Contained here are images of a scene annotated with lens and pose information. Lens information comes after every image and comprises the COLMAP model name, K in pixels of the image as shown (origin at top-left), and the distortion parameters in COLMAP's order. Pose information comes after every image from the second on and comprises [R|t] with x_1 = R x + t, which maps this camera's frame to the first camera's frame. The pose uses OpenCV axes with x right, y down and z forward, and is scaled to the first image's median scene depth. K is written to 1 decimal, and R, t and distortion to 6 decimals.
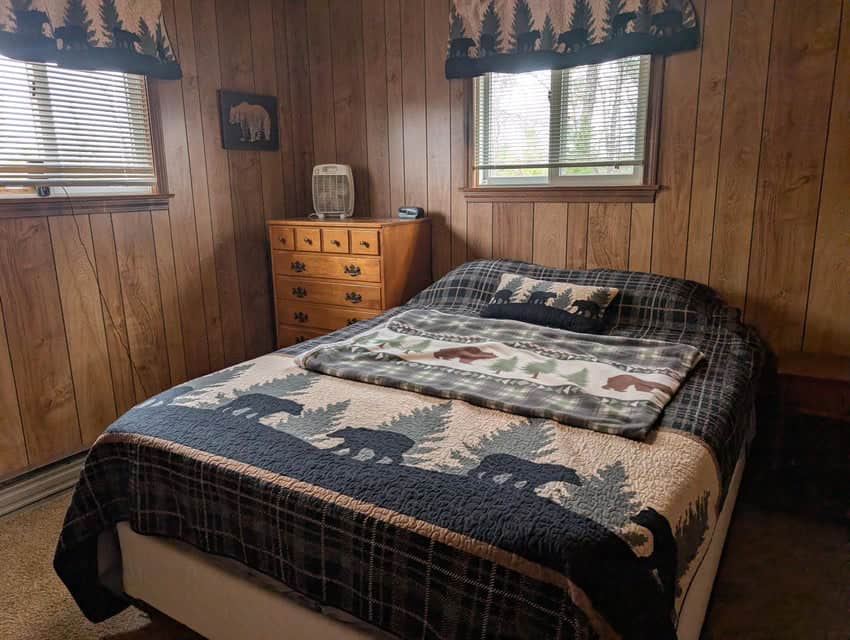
lens RADIAL K [[602.5, 0, 418.7], [0, 602.5, 317.9], [0, 0, 1]] dist [0.020066, -0.014648]
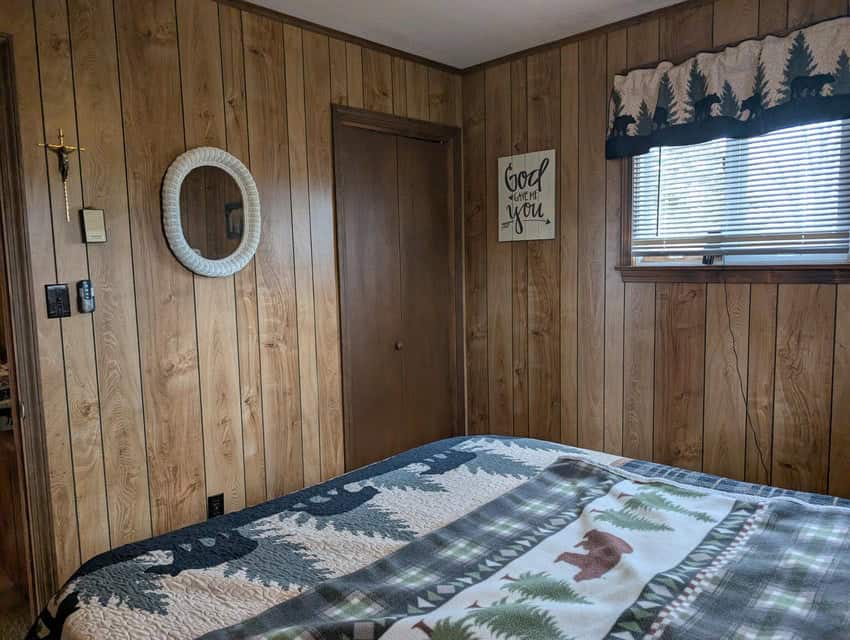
lens RADIAL K [[602.5, 0, 421.4], [0, 602.5, 321.6], [0, 0, 1]] dist [0.020066, -0.014648]
pose [[-0.187295, 0.122091, -0.974687, 0.711530], [-0.191369, 0.968699, 0.158114, -0.239137], [0.963483, 0.216138, -0.158068, 0.963648]]
